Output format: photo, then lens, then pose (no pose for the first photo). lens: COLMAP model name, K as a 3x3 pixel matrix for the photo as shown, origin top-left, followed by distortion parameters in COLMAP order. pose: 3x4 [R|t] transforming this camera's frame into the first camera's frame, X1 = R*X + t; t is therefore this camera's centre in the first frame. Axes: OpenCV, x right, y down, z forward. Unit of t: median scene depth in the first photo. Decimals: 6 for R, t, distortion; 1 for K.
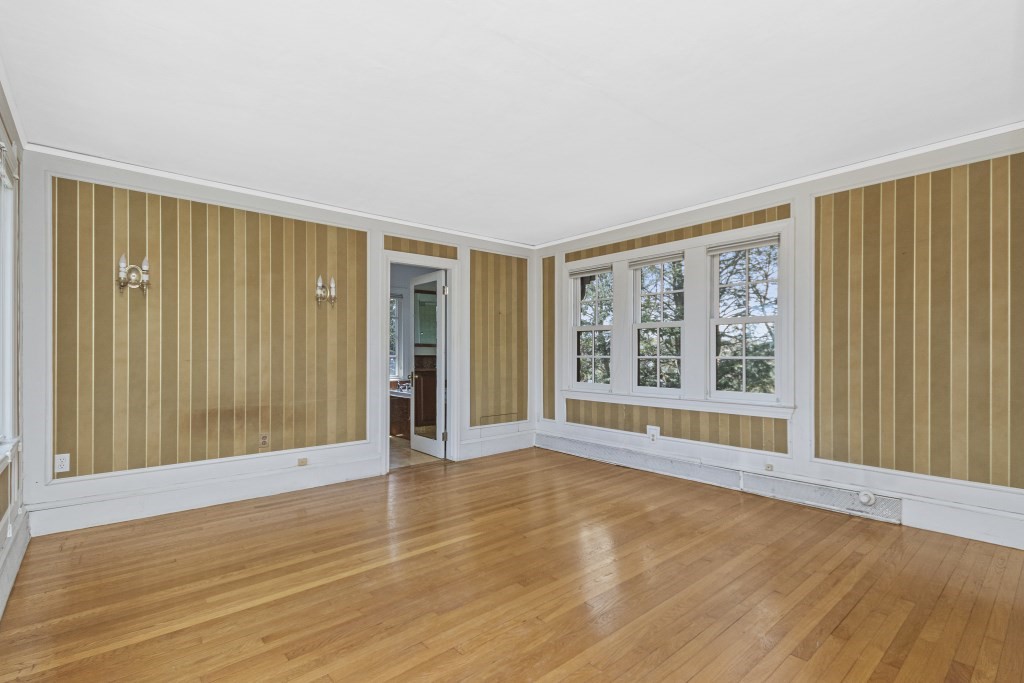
lens RADIAL K [[468.1, 0, 518.1], [0, 468.1, 348.6], [0, 0, 1]] dist [0.013314, -0.002012]
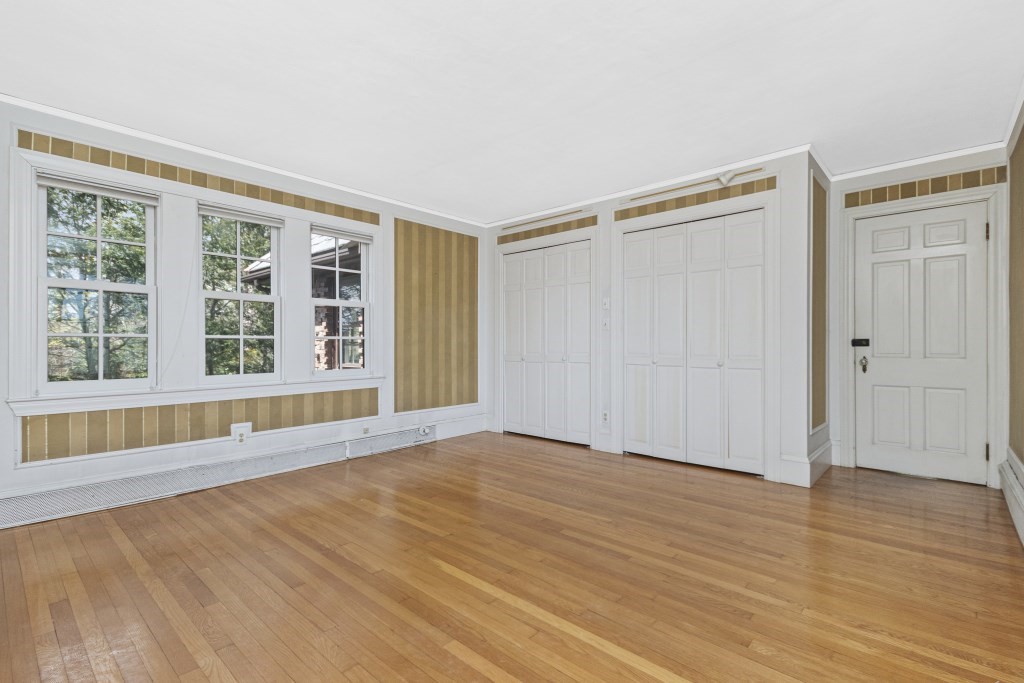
lens RADIAL K [[468.1, 0, 515.6], [0, 468.1, 344.0], [0, 0, 1]] dist [0.013314, -0.002012]
pose [[-0.126174, 0.005613, 0.991992, -0.634308], [-0.007105, 0.999953, -0.006561, 0.037511], [-0.991983, -0.007876, -0.126128, 0.724667]]
